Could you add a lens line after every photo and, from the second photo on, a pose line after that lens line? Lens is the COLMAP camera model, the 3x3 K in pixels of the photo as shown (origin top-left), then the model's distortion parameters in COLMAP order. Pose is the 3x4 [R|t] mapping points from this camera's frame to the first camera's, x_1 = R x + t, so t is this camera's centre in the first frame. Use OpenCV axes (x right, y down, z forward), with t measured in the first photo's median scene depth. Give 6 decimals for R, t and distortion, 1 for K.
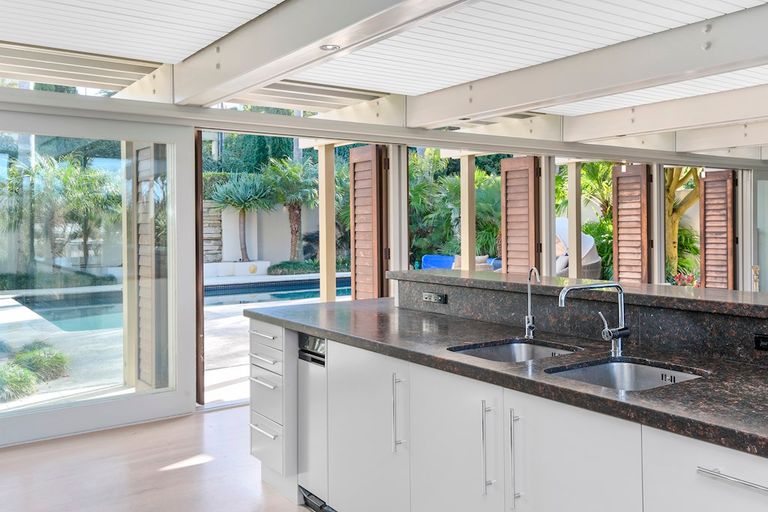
lens RADIAL K [[672.0, 0, 383.4], [0, 672.0, 252.2], [0, 0, 1]] dist [0.009442, 0.013615]
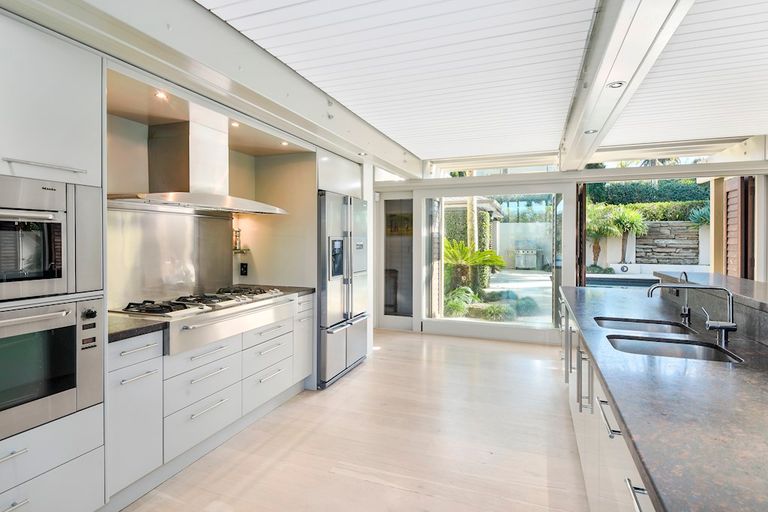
lens RADIAL K [[395.6, 0, 393.6], [0, 395.6, 241.5], [0, 0, 1]] dist [-0.001791, -0.000266]
pose [[0.568551, 0.015107, -0.822509, 0.149823], [-0.039675, 0.999171, -0.009073, -0.002398], [0.821690, 0.037791, 0.568680, 0.021531]]
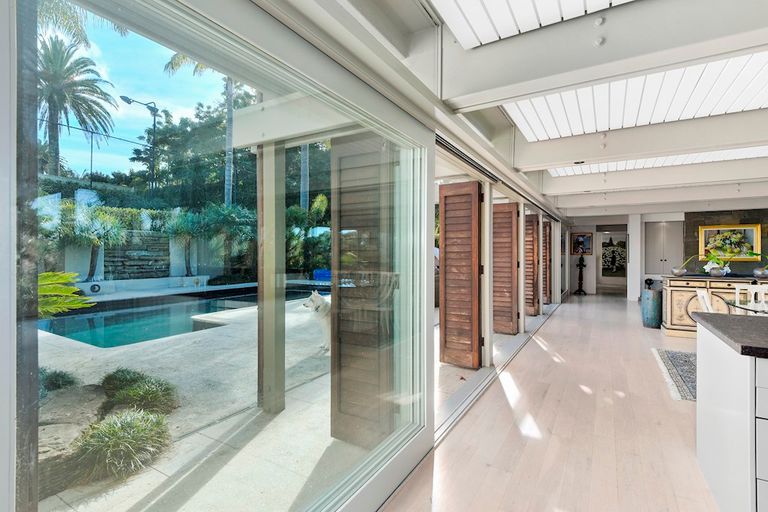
lens RADIAL K [[362.3, 0, 388.6], [0, 362.3, 255.1], [0, 0, 1]] dist [0.005911, 0.000020]
pose [[0.914678, 0.006943, 0.404123, -0.265429], [0.007559, 0.999384, -0.034280, -0.001406], [-0.404112, 0.034410, 0.914062, 0.285675]]
